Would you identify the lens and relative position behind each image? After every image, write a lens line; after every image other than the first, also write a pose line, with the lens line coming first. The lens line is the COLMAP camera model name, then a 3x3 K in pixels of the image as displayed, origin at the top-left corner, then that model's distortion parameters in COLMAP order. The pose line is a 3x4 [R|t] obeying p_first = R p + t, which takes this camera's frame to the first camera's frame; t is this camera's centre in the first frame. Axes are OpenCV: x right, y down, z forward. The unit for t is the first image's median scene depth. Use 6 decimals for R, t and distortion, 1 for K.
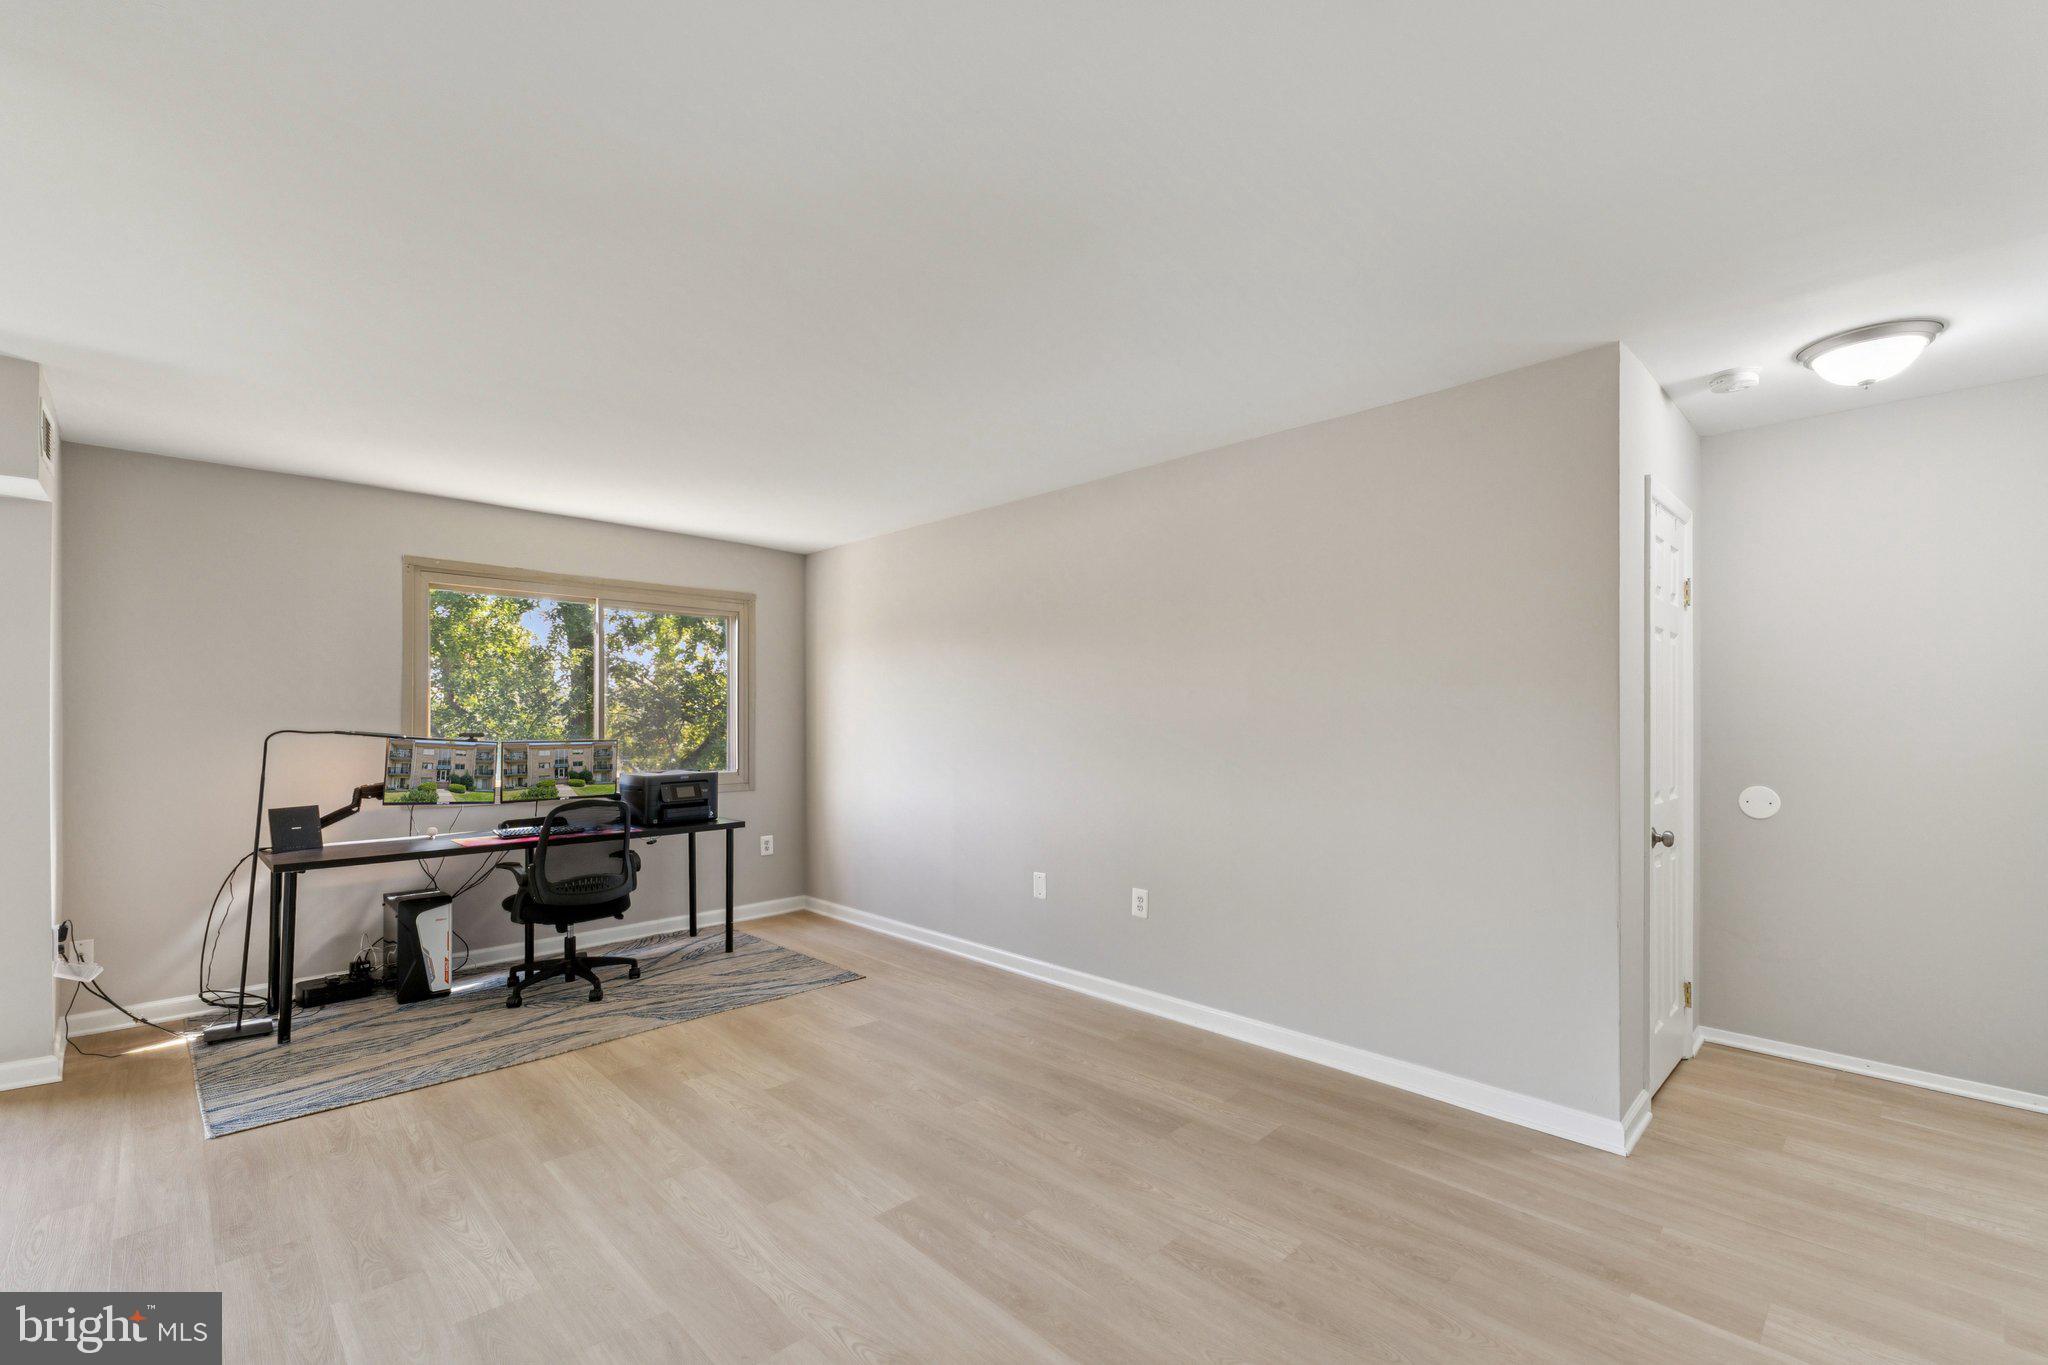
lens RADIAL K [[888.8, 0, 1026.3], [0, 888.8, 714.9], [0, 0, 1]] dist [0.014117, 0.000099]
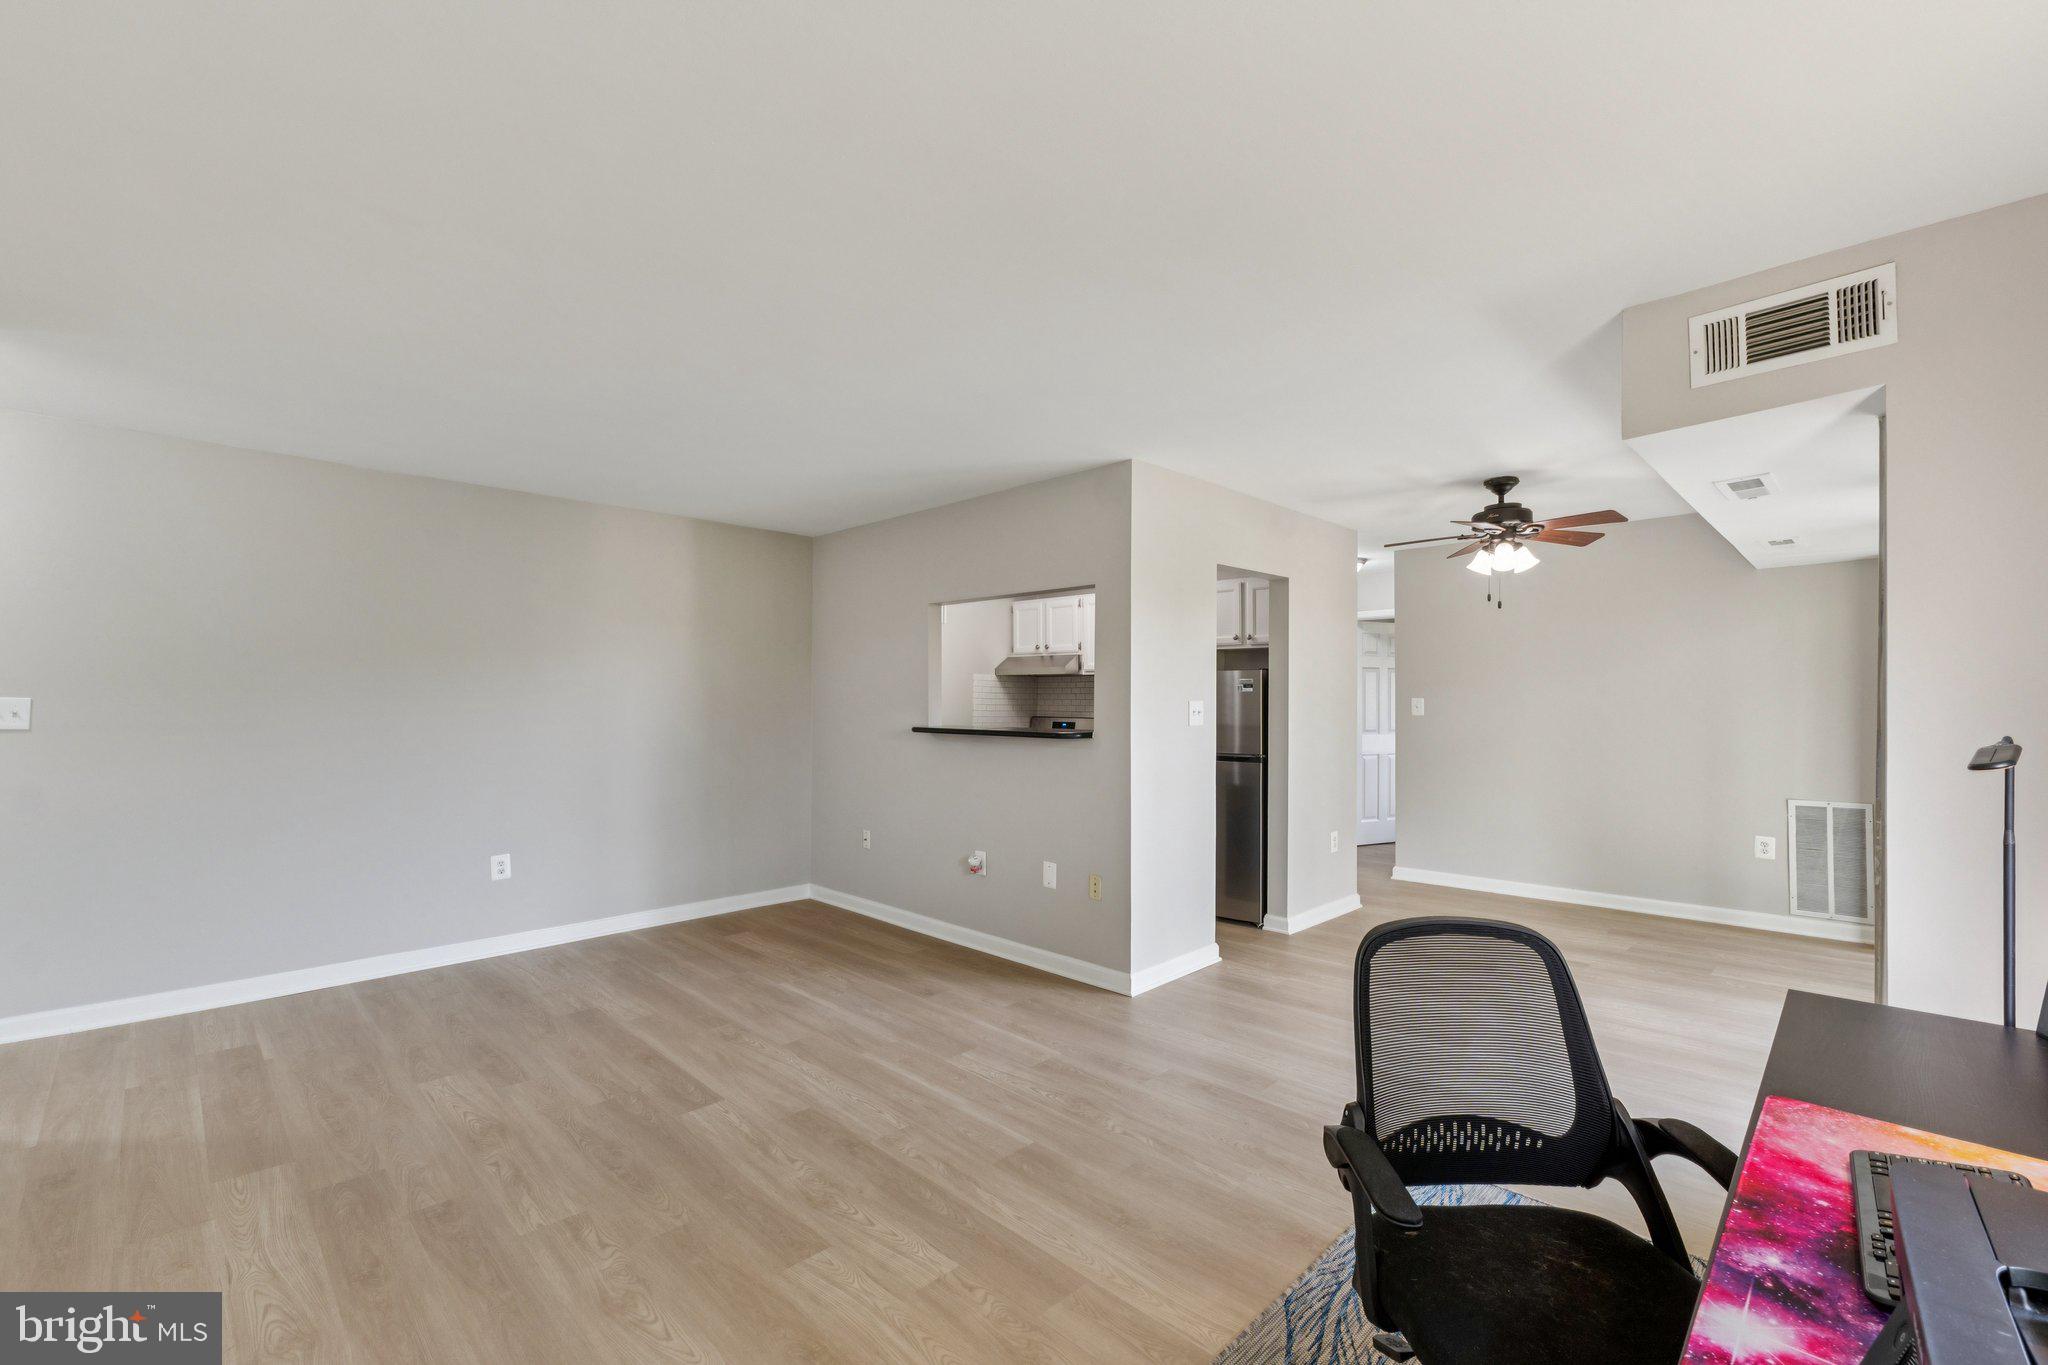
lens RADIAL K [[855.0, 0, 1014.5], [0, 855.0, 701.4], [0, 0, 1]] dist [-0.007014, -0.000397]
pose [[-0.999998, 0.001942, -0.001083, -0.353272], [0.001937, 0.999988, 0.004391, -0.000401], [0.001091, 0.004389, -0.999990, 1.340618]]
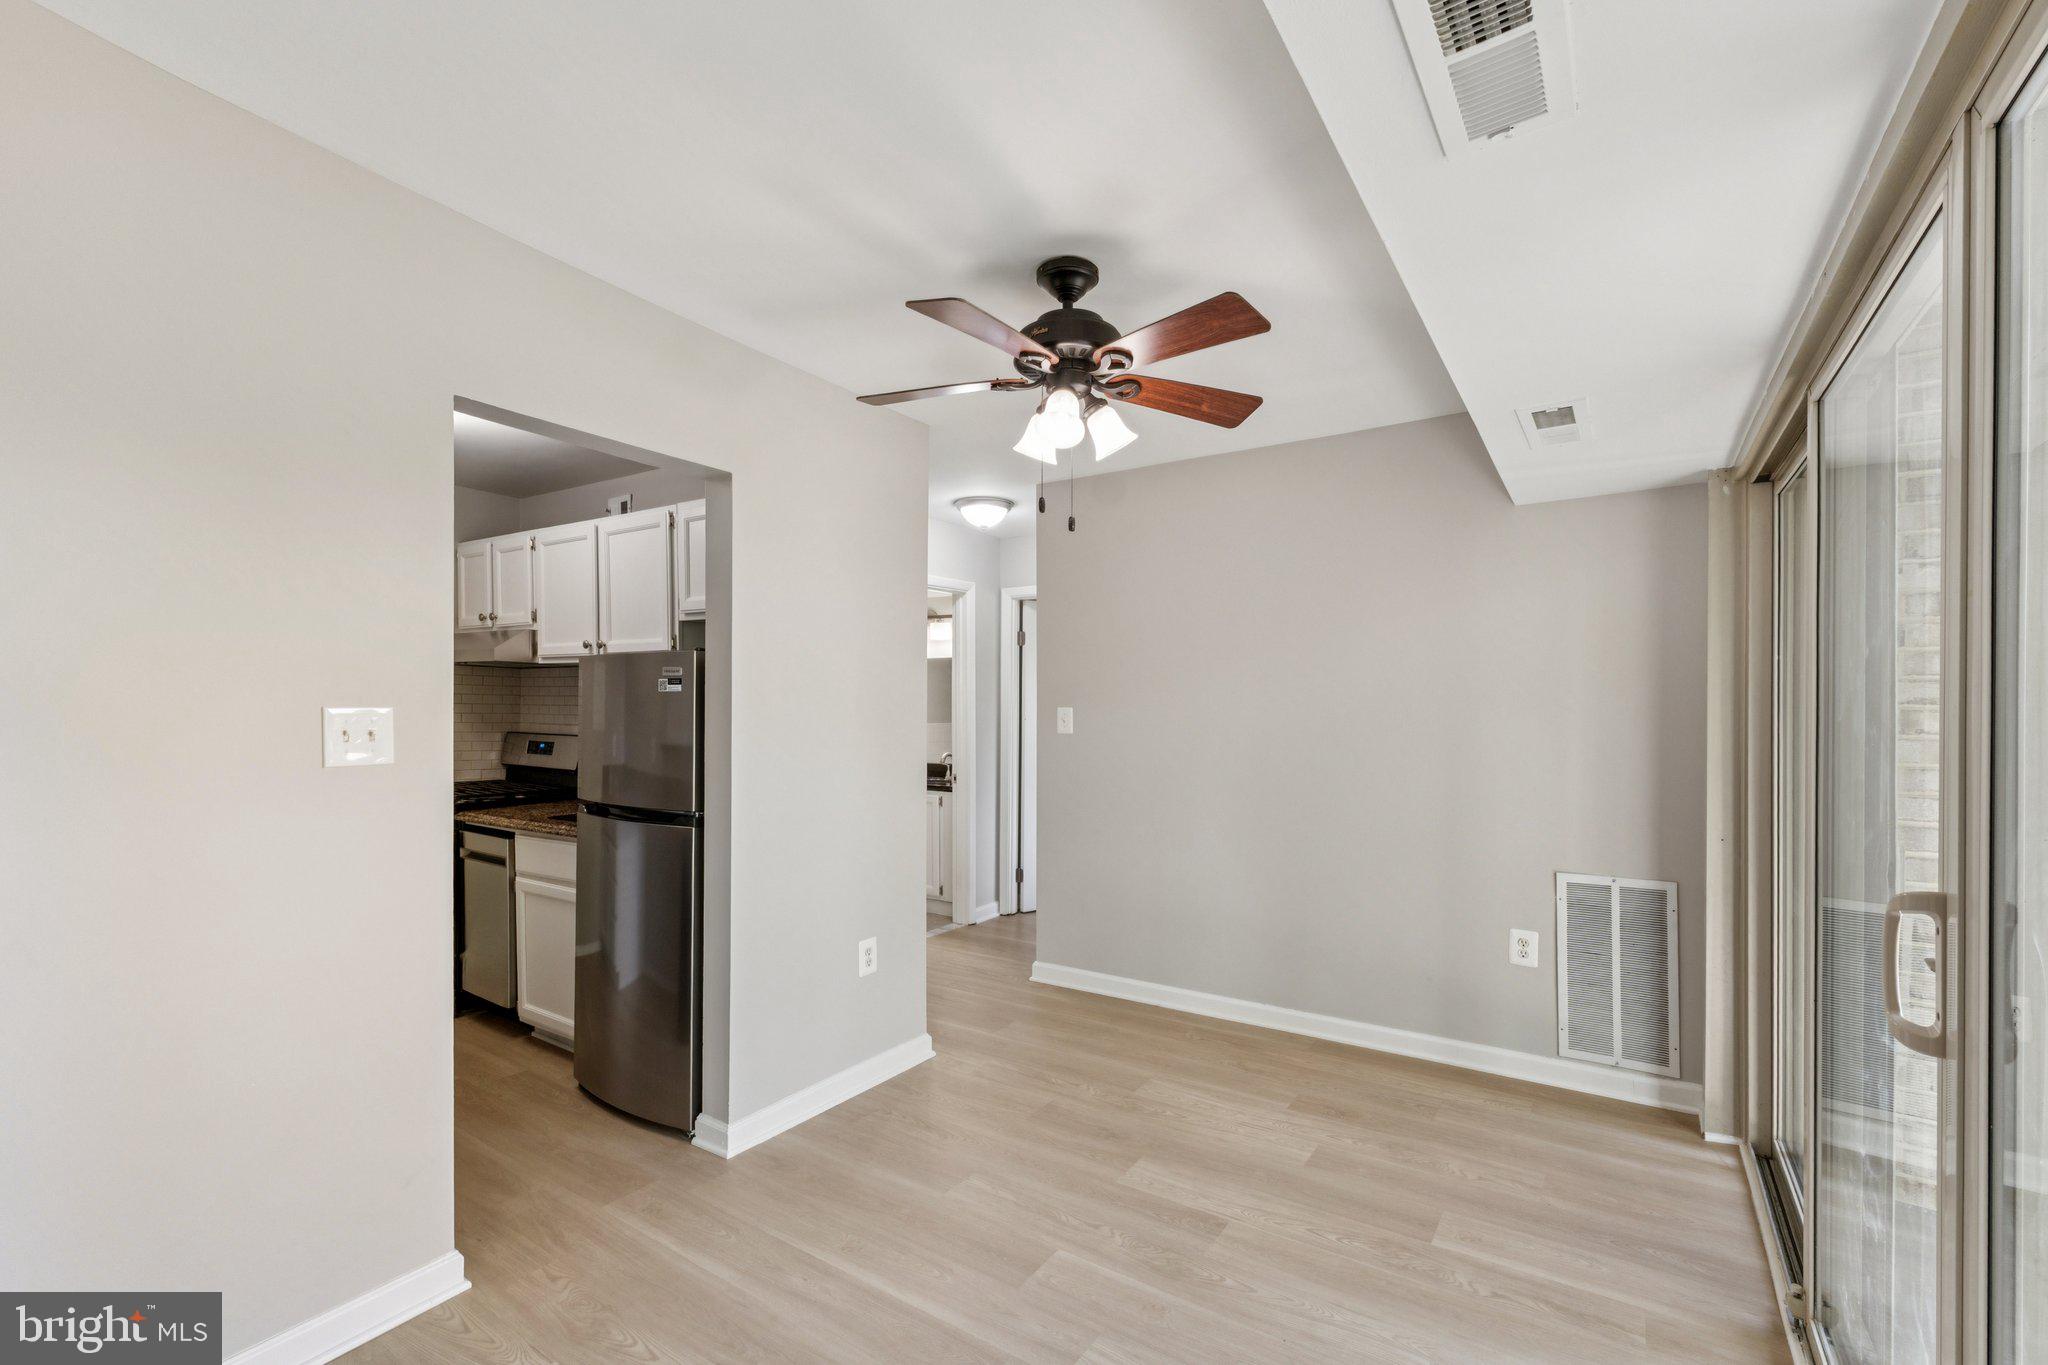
lens RADIAL K [[888.8, 0, 1026.3], [0, 888.8, 714.9], [0, 0, 1]] dist [0.014117, 0.000099]
pose [[-0.978005, -0.003660, -0.208550, -0.835203], [-0.006035, 0.999924, 0.010753, 0.000538], [0.208495, 0.011775, -0.977952, 0.801874]]
